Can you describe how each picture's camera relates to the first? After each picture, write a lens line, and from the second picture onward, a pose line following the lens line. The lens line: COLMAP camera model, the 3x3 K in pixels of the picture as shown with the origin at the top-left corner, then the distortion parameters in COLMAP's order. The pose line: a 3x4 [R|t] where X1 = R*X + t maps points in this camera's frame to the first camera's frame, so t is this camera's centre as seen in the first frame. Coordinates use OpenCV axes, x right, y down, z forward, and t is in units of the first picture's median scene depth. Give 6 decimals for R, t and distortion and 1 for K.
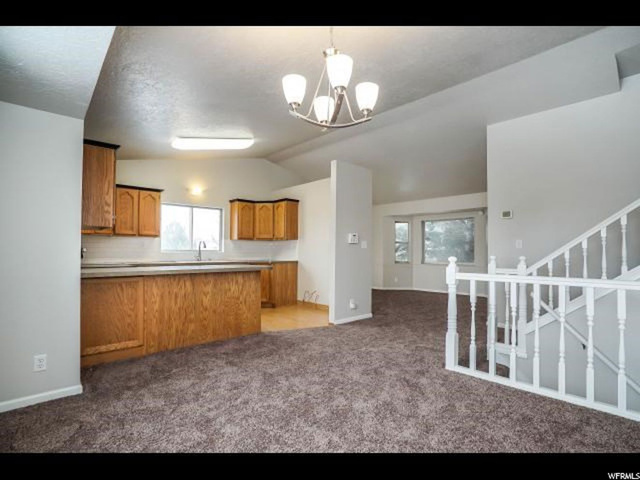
lens RADIAL K [[311.8, 0, 333.4], [0, 311.8, 247.4], [0, 0, 1]] dist [-0.044856, 0.000559]
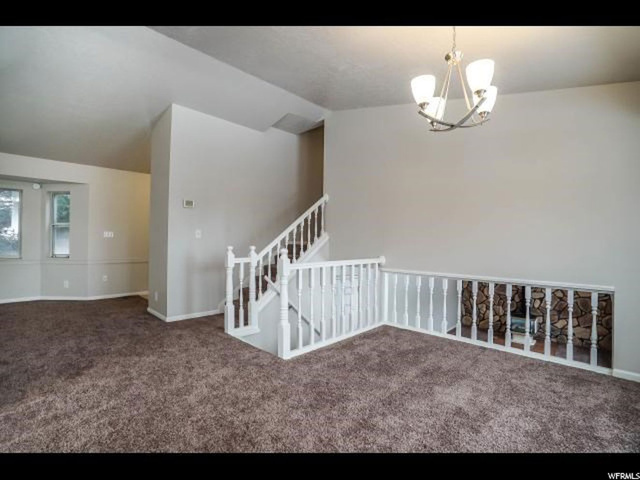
lens RADIAL K [[299.3, 0, 320.0], [0, 299.3, 240.0], [0, 0, 1]] dist [-0.053127, 0.015198]
pose [[-0.028671, -0.010122, 0.999538, -0.290199], [-0.021923, 0.999715, 0.009495, -0.006760], [-0.999348, -0.021640, -0.028884, 0.427823]]
